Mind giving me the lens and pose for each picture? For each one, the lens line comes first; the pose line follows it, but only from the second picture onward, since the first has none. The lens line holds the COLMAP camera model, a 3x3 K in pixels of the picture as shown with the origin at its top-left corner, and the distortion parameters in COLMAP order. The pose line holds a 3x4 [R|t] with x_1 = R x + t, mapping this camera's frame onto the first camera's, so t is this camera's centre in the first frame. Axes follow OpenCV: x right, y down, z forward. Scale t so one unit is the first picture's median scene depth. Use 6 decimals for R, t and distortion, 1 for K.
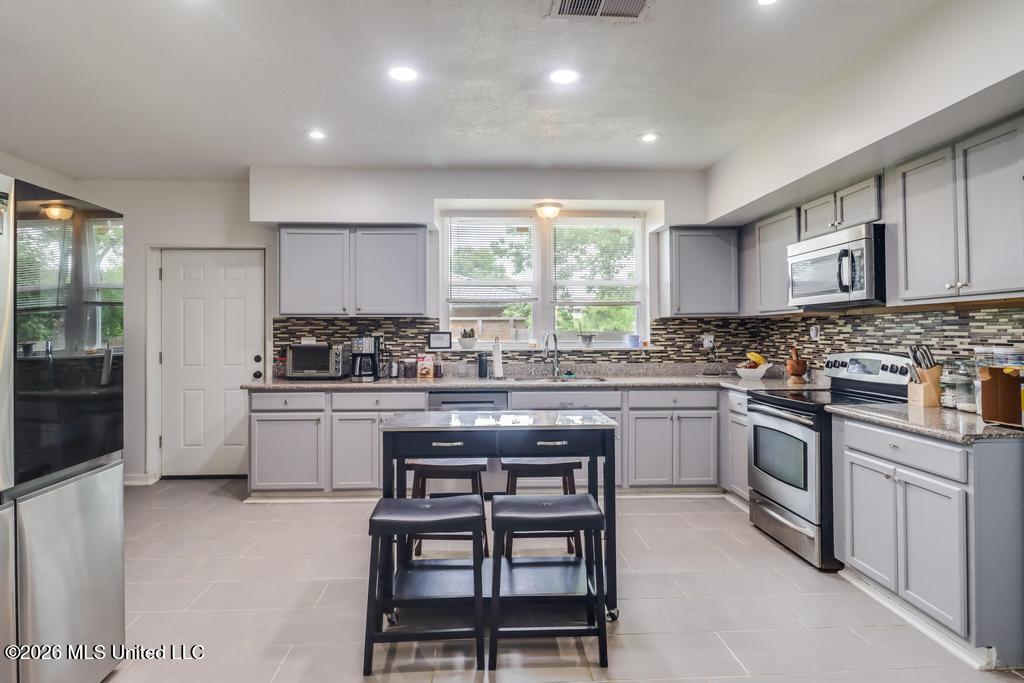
lens RADIAL K [[566.3, 0, 510.4], [0, 566.3, 332.2], [0, 0, 1]] dist [-0.004780, -0.000204]
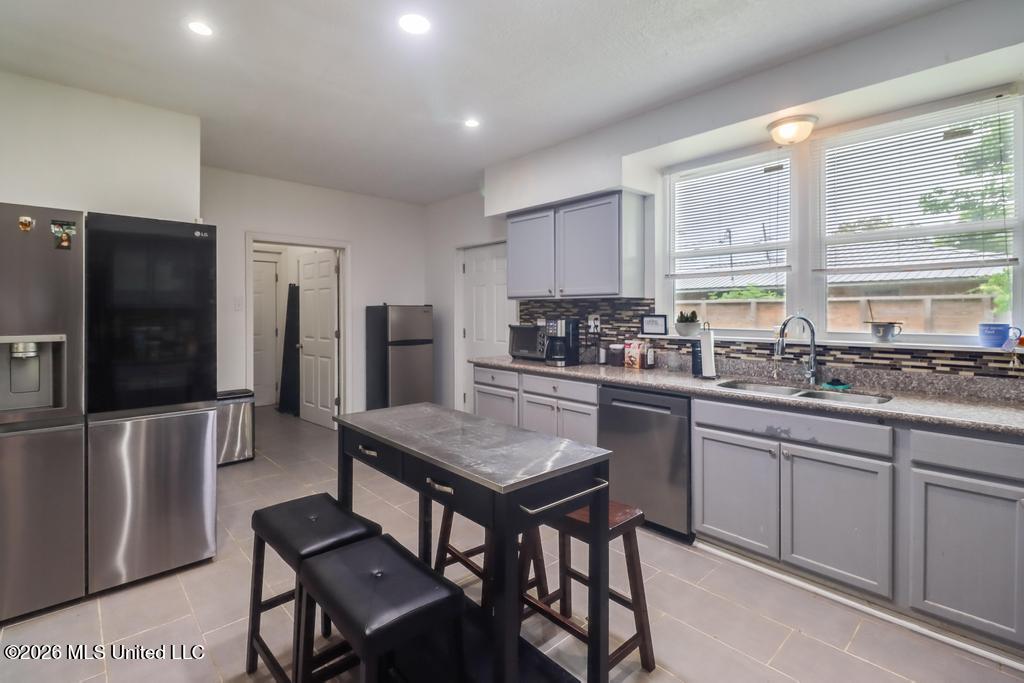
lens RADIAL K [[481.2, 0, 496.3], [0, 481.2, 319.5], [0, 0, 1]] dist [-0.000870, 0.000332]
pose [[0.610308, 0.015374, -0.792015, 0.297212], [-0.005339, 0.999869, 0.015294, -0.003142], [0.792146, -0.005106, 0.610310, 0.379941]]
